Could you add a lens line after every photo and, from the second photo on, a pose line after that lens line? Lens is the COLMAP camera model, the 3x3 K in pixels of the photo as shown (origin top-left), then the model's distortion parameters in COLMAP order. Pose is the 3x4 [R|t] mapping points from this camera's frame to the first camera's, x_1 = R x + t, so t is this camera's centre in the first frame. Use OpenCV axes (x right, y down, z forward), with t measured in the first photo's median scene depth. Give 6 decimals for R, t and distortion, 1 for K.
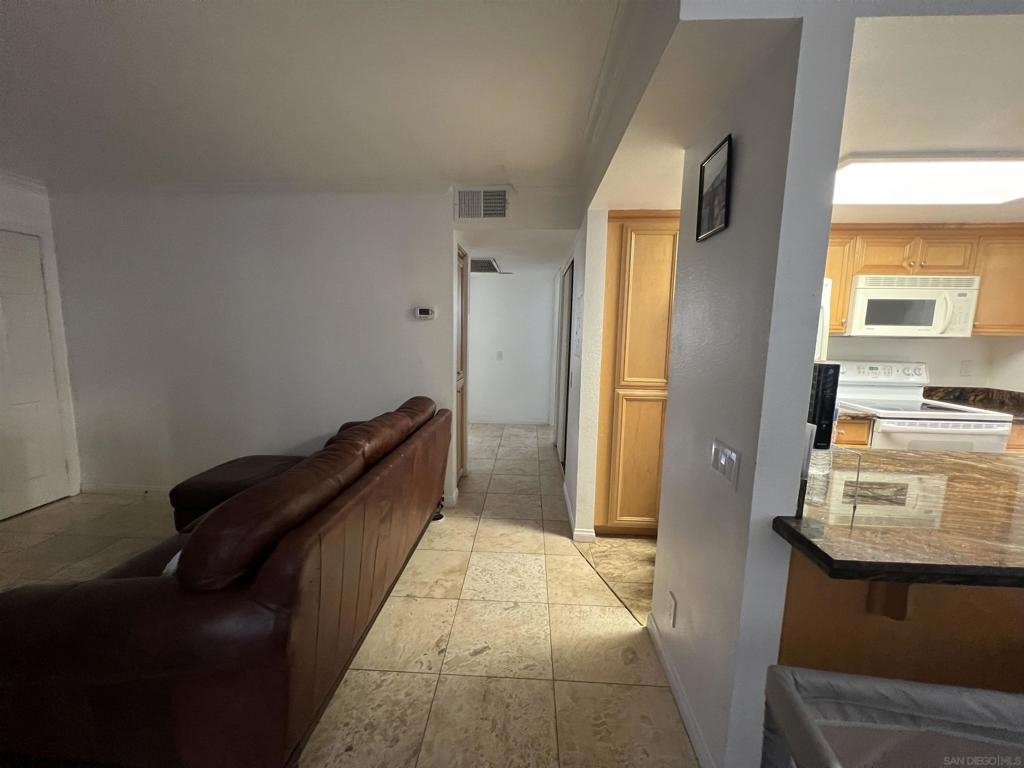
lens RADIAL K [[409.6, 0, 507.7], [0, 409.6, 380.2], [0, 0, 1]] dist [-0.001682, 0.000543]
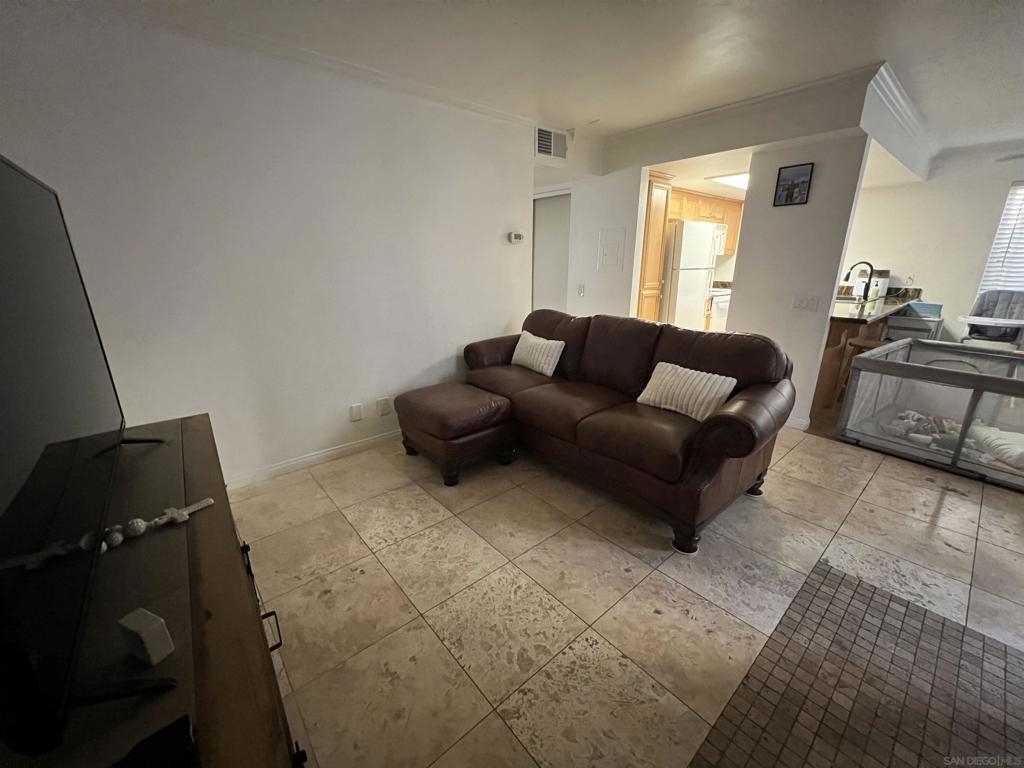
lens RADIAL K [[409.6, 0, 507.7], [0, 409.6, 380.2], [0, 0, 1]] dist [-0.001682, 0.000543]
pose [[0.726349, -0.205244, 0.655966, -1.074331], [0.095476, 0.975251, 0.199424, -0.006337], [-0.680662, -0.082223, 0.727969, 0.152205]]
